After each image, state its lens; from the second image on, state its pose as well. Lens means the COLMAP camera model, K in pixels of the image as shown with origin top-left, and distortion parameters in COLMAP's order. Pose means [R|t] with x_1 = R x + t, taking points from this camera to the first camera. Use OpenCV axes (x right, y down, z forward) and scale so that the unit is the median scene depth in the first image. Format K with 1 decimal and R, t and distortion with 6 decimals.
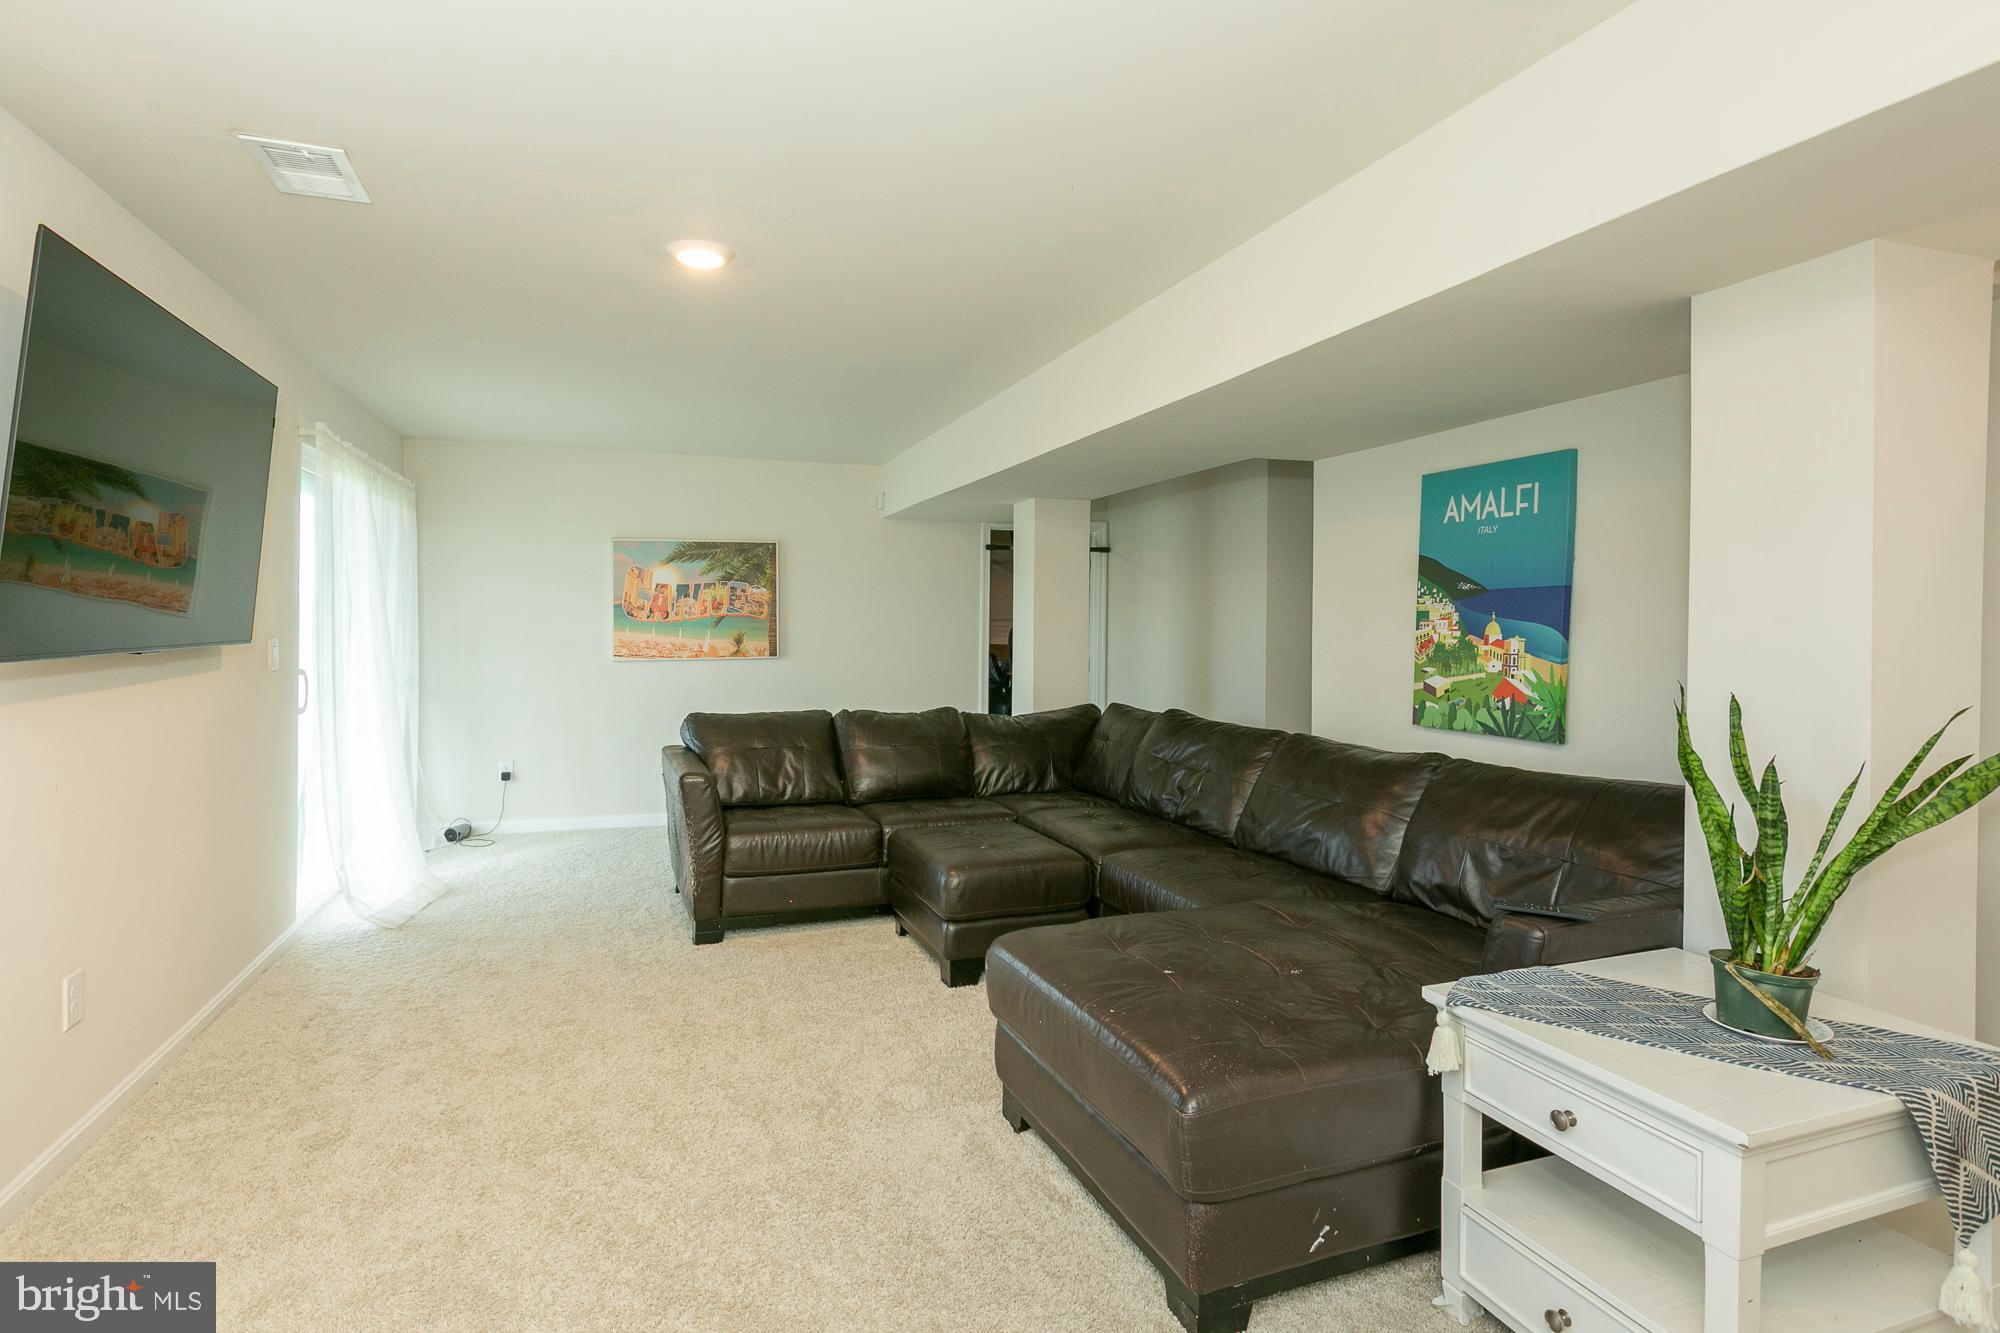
lens RADIAL K [[998.7, 0, 990.7], [0, 998.7, 633.9], [0, 0, 1]] dist [0.001072, -0.002545]
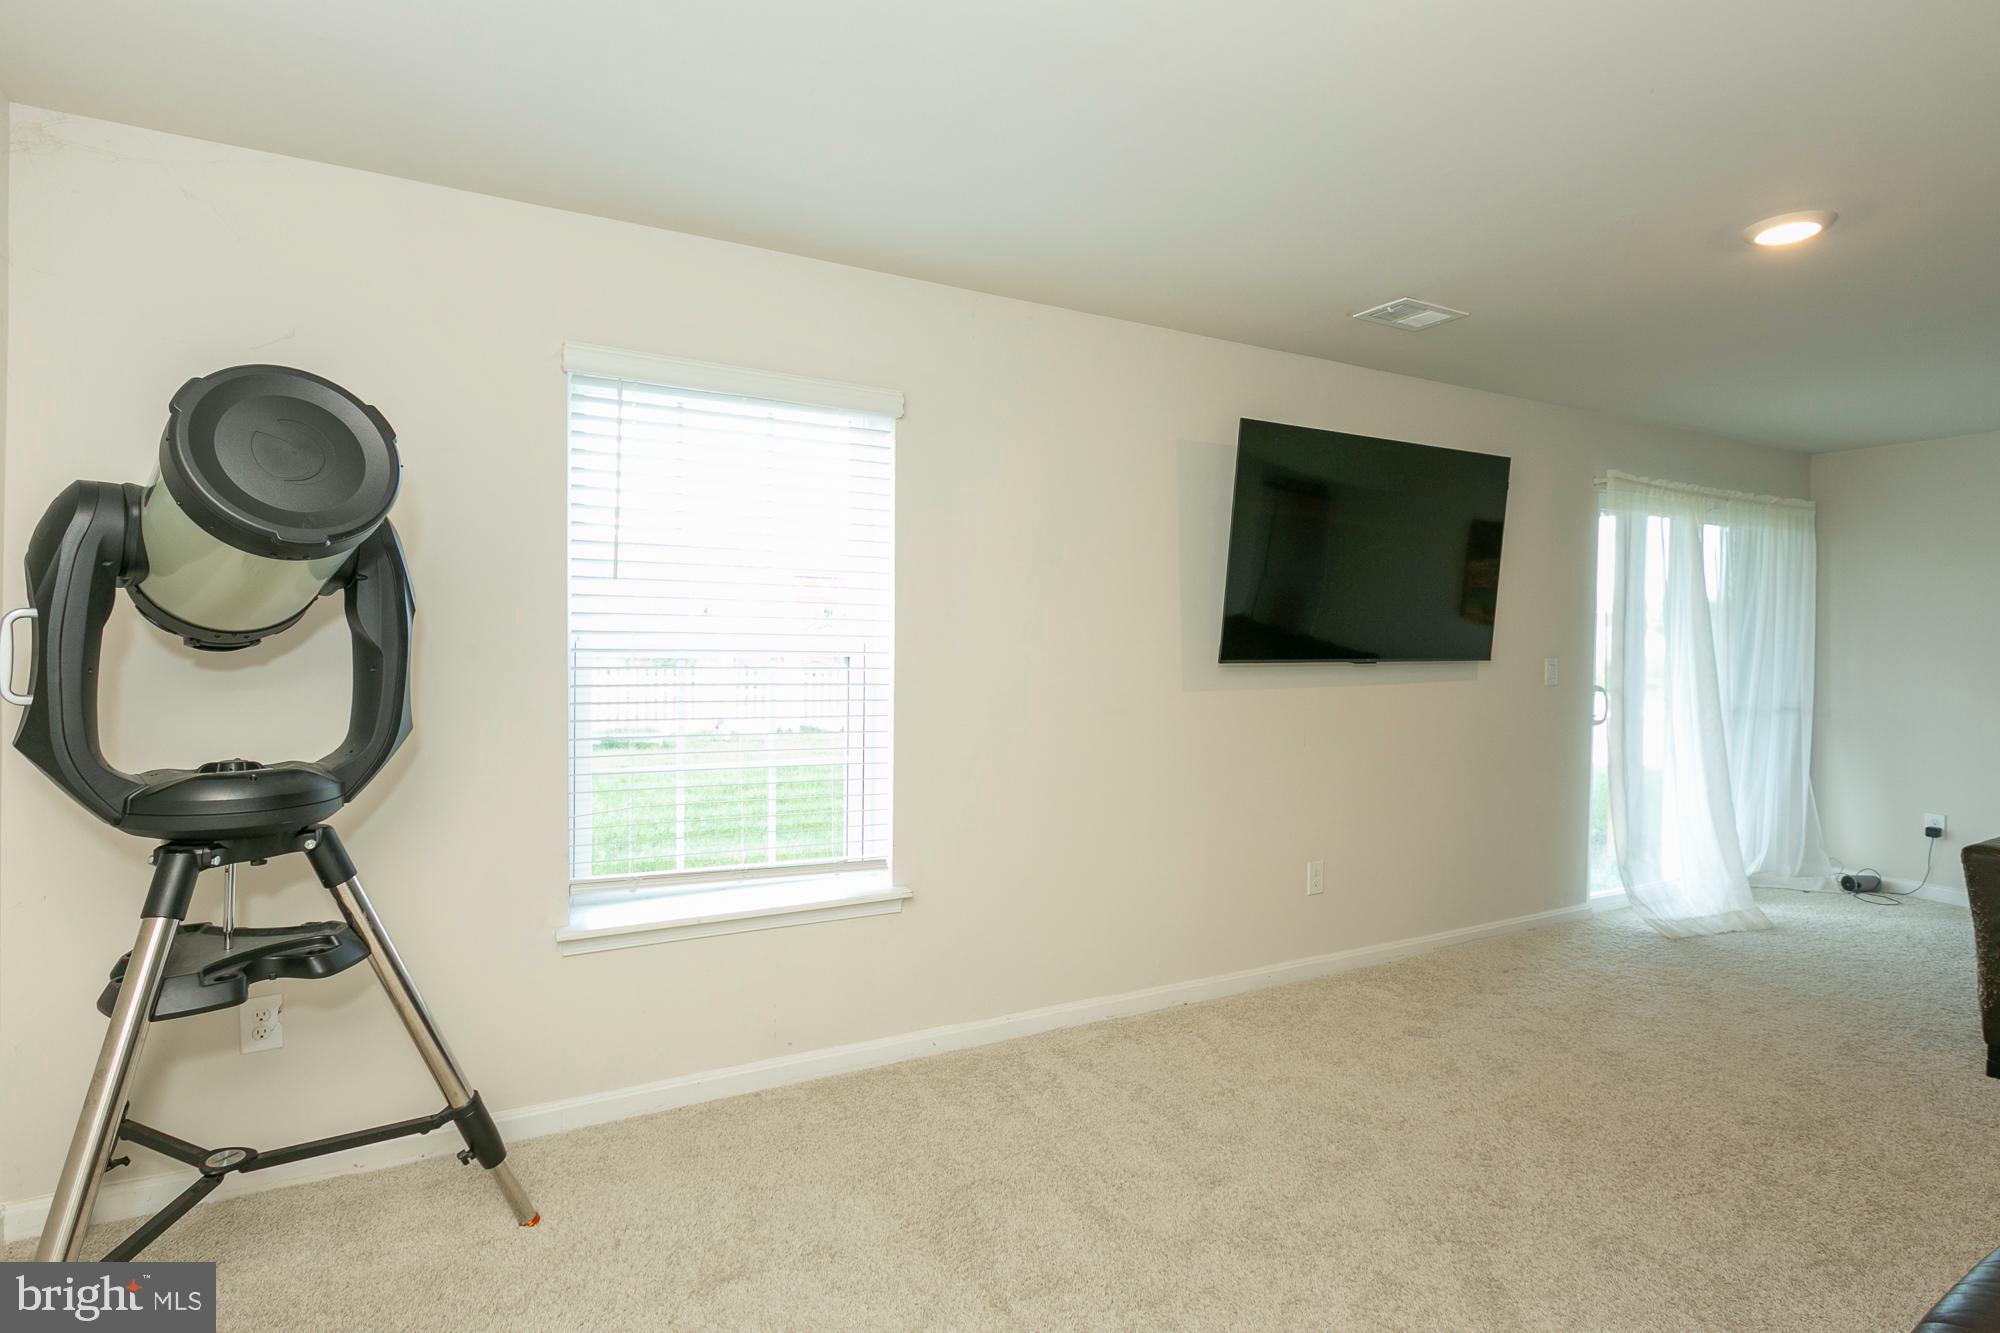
lens RADIAL K [[991.5, 0, 1005.5], [0, 991.5, 644.7], [0, 0, 1]] dist [0.013209, -0.003884]
pose [[0.172949, 0.007875, -0.984899, 0.353579], [-0.021813, 0.999753, 0.004163, -0.002929], [0.984689, 0.020764, 0.173078, 0.140242]]
